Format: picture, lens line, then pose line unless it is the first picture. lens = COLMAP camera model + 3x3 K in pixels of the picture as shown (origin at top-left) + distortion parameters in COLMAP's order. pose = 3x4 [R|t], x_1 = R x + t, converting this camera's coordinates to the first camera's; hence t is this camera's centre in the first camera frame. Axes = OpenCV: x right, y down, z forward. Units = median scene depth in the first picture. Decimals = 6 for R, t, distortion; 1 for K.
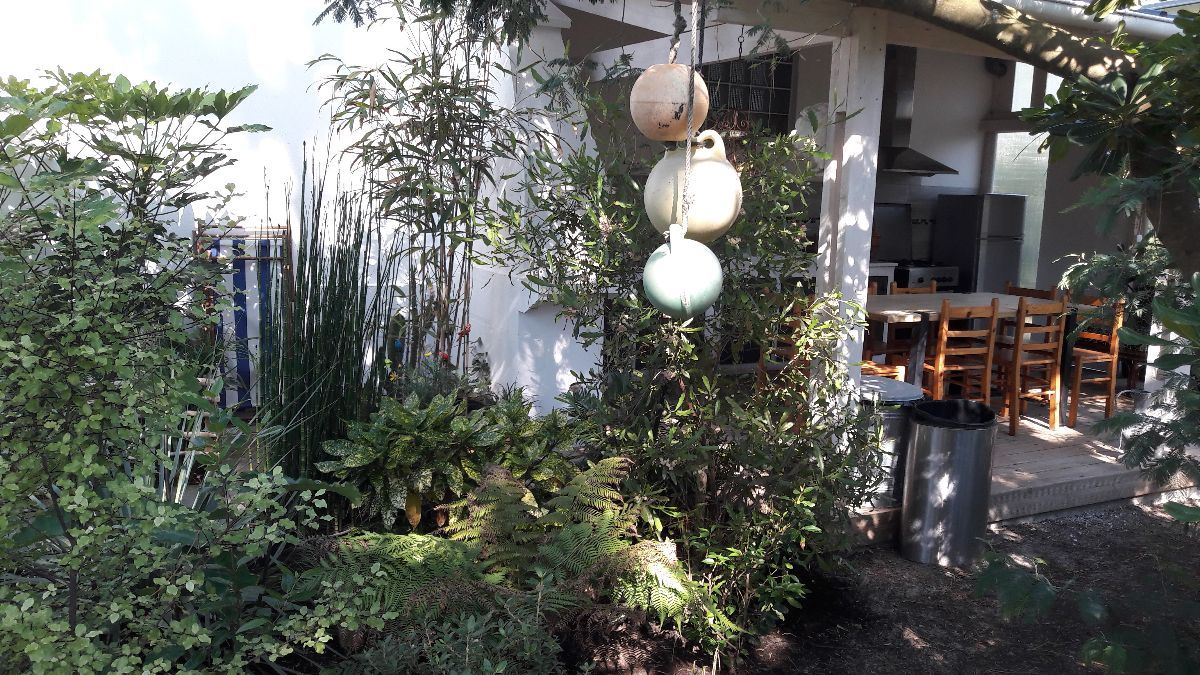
lens RADIAL K [[970.6, 0, 599.3], [0, 970.6, 335.4], [0, 0, 1]] dist [-0.003276, 0.004421]
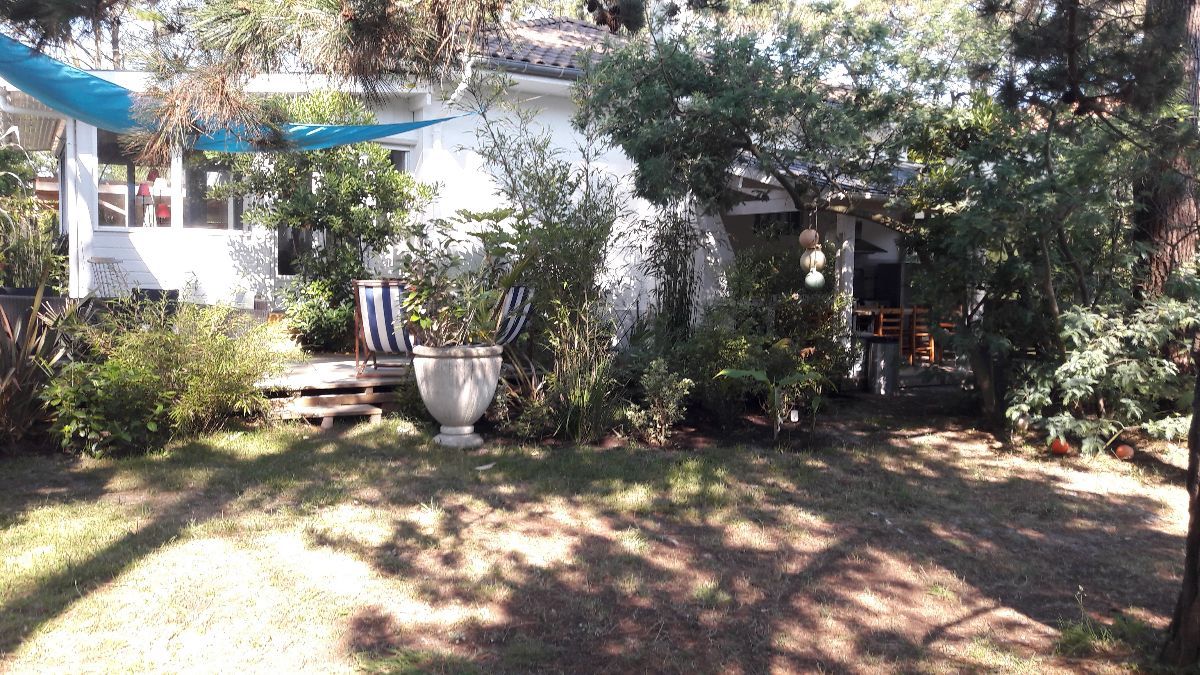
lens RADIAL K [[970.6, 0, 600.2], [0, 970.6, 336.4], [0, 0, 1]] dist [-0.003276, 0.004421]
pose [[0.998549, -0.019070, 0.050355, -0.596240], [0.023138, 0.996406, -0.081481, 0.283820], [-0.048620, 0.082528, 0.995402, -1.749755]]
